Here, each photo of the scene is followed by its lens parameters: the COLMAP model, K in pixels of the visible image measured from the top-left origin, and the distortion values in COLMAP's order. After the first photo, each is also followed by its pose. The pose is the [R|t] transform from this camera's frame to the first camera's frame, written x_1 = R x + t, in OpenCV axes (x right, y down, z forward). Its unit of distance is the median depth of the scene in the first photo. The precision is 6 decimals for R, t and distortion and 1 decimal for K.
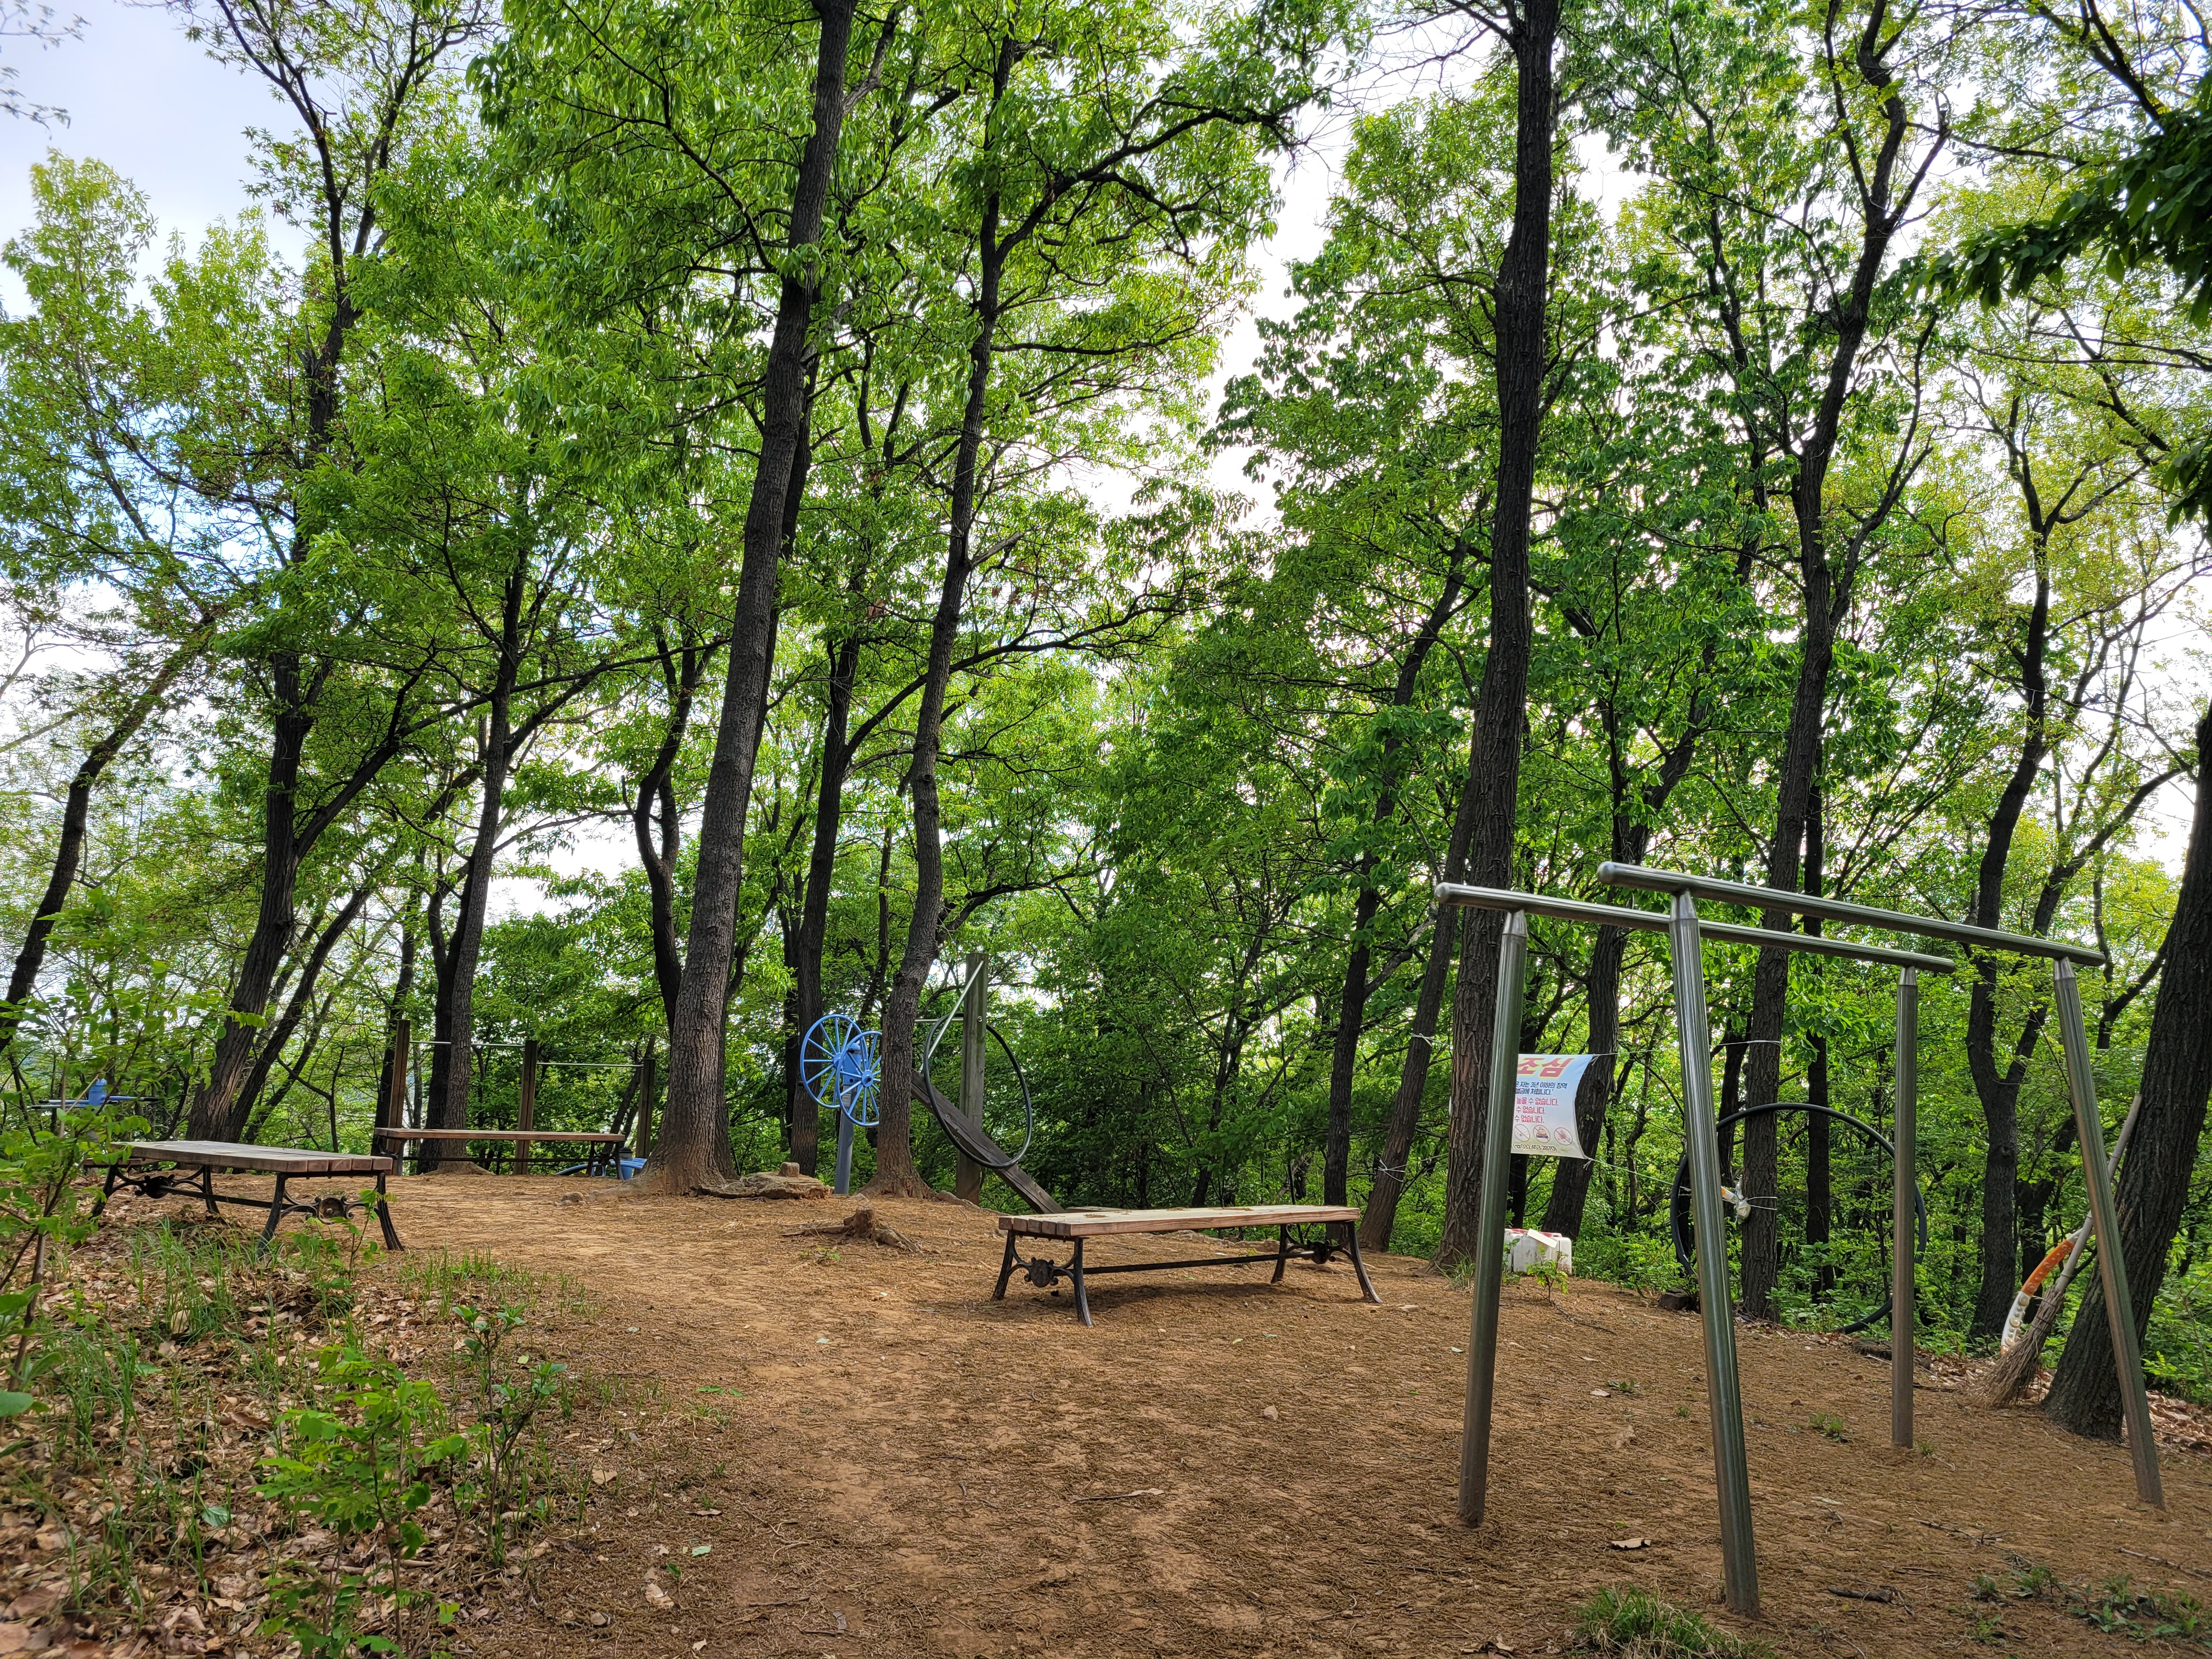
lens RADIAL K [[1661.1, 0, 1108.1], [0, 1661.1, 826.2], [0, 0, 1]] dist [0.009159, 0.004049]
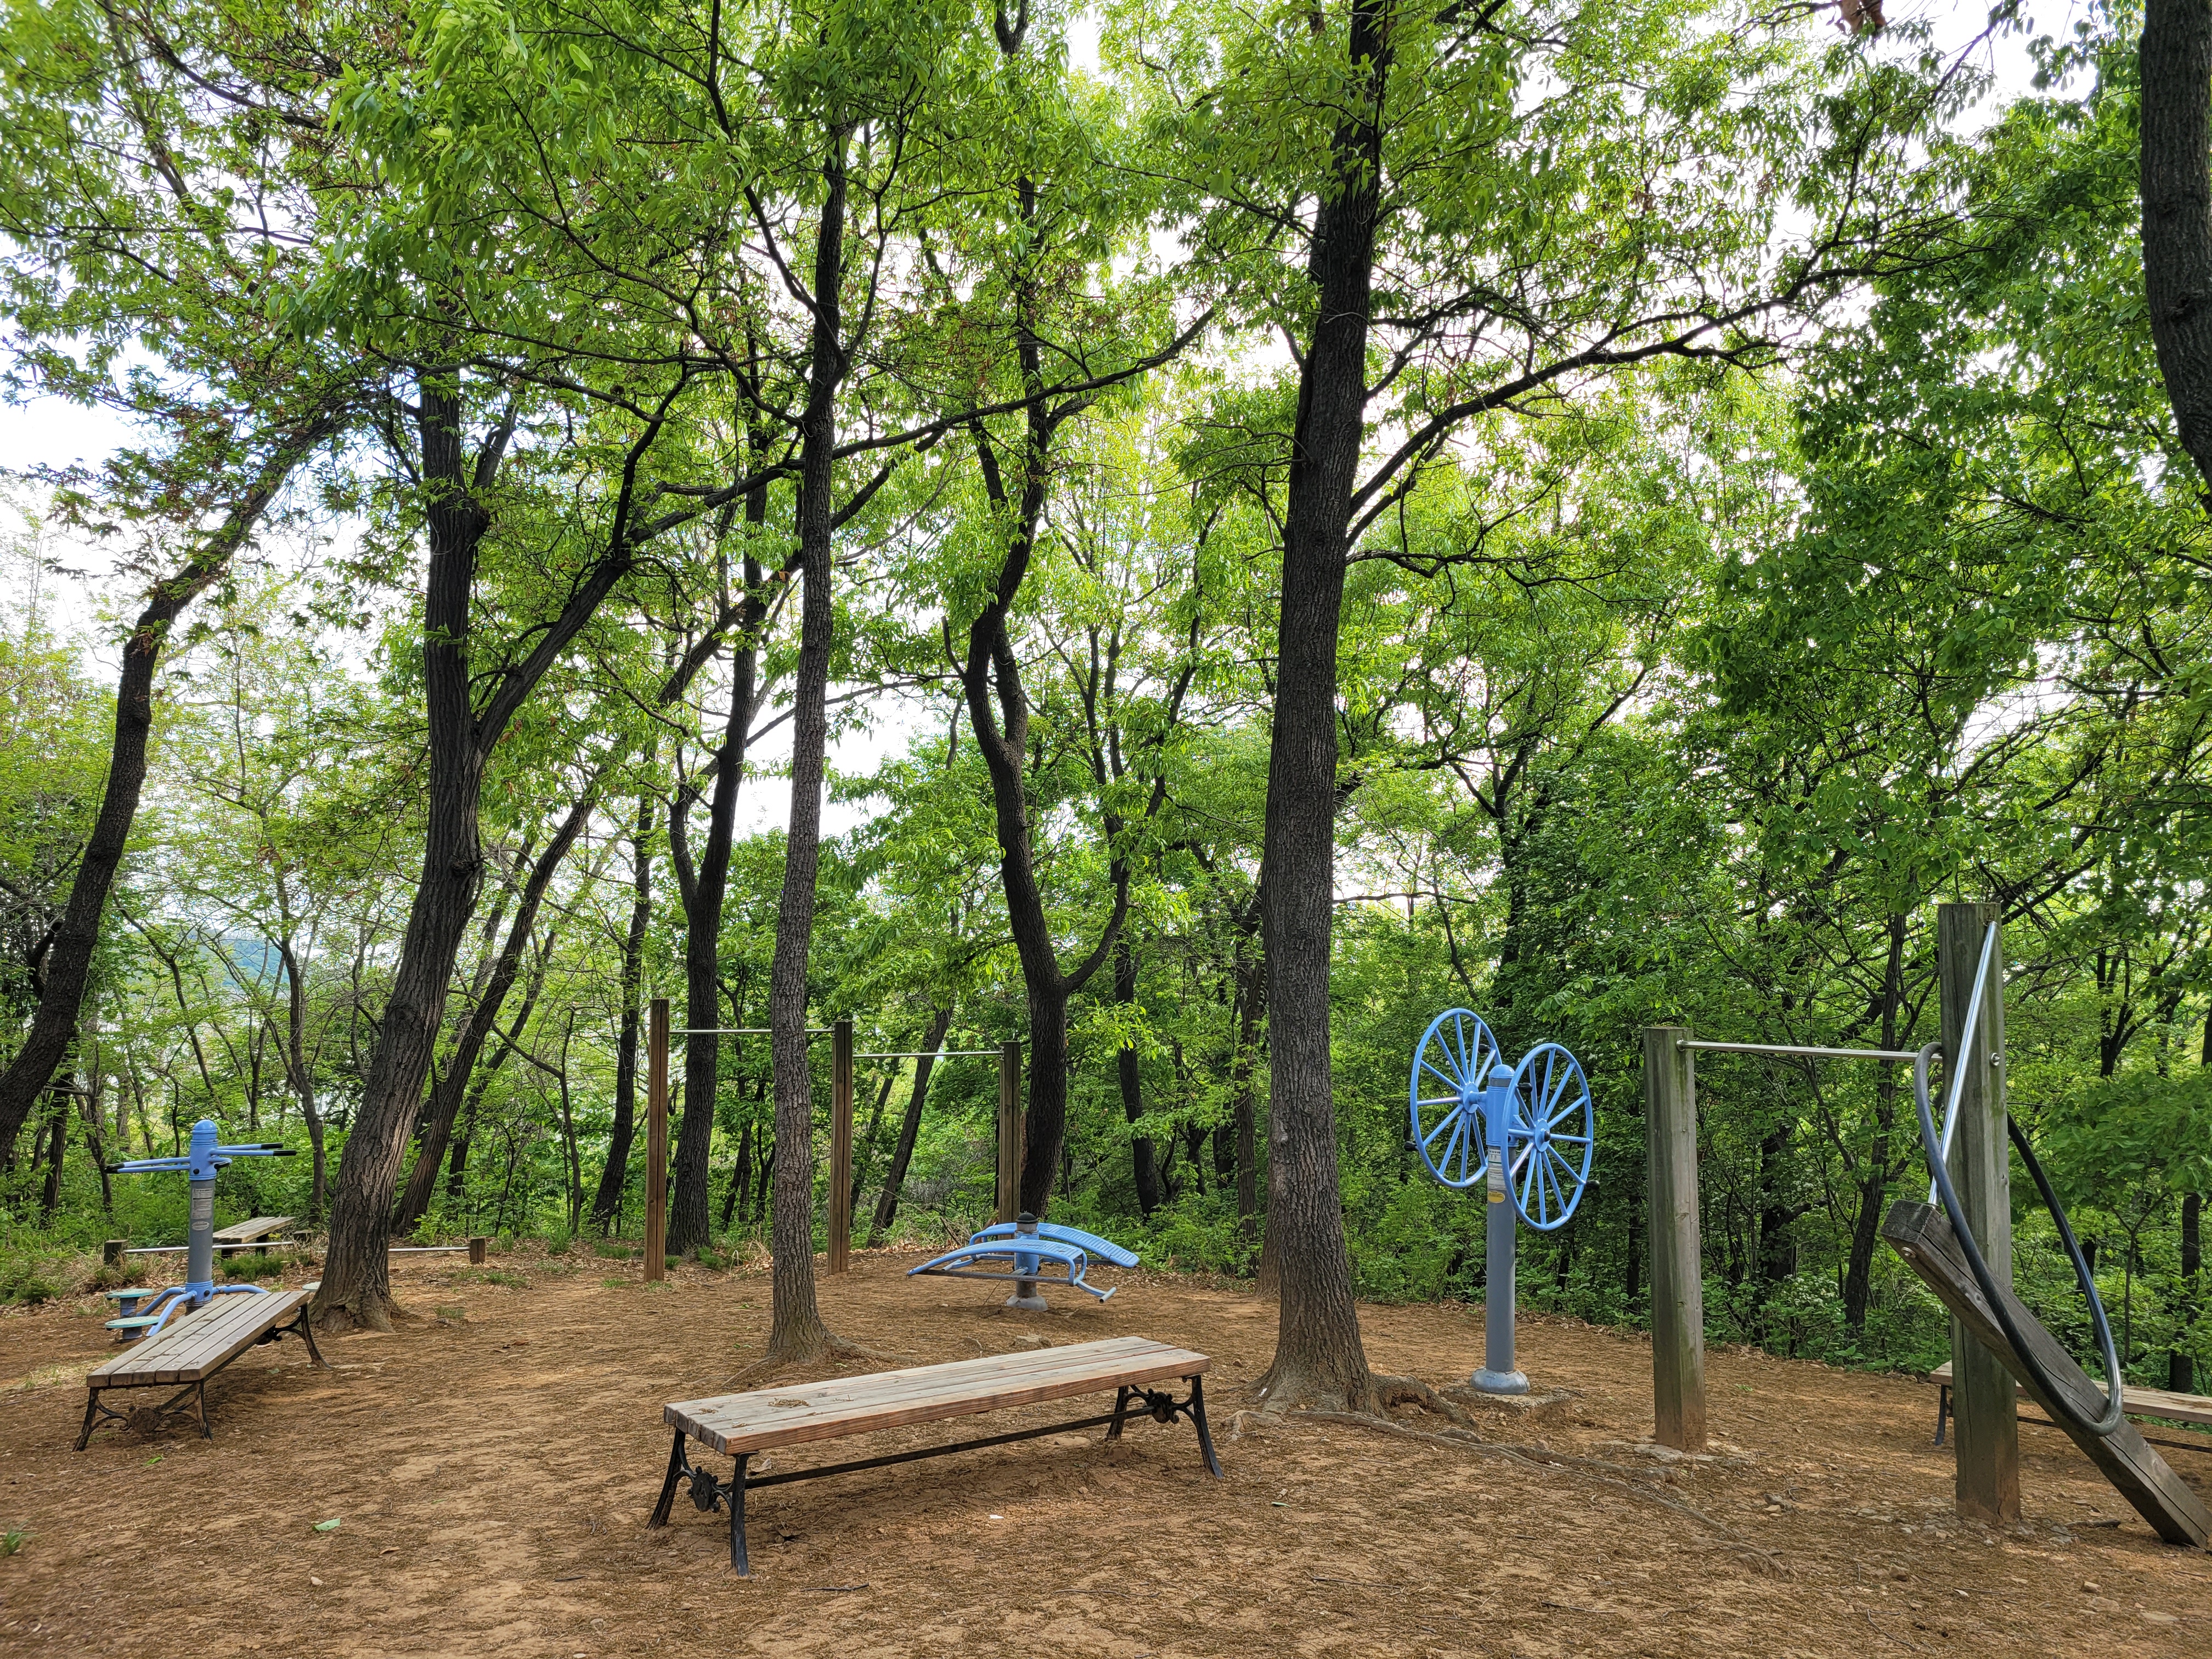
lens RADIAL K [[1661.1, 0, 1103.2], [0, 1661.1, 832.6], [0, 0, 1]] dist [0.009159, 0.004049]
pose [[0.992712, -0.031622, -0.116292, -0.126454], [0.039871, 0.996798, 0.069310, 0.009795], [0.113728, -0.073441, 0.990794, 0.277767]]
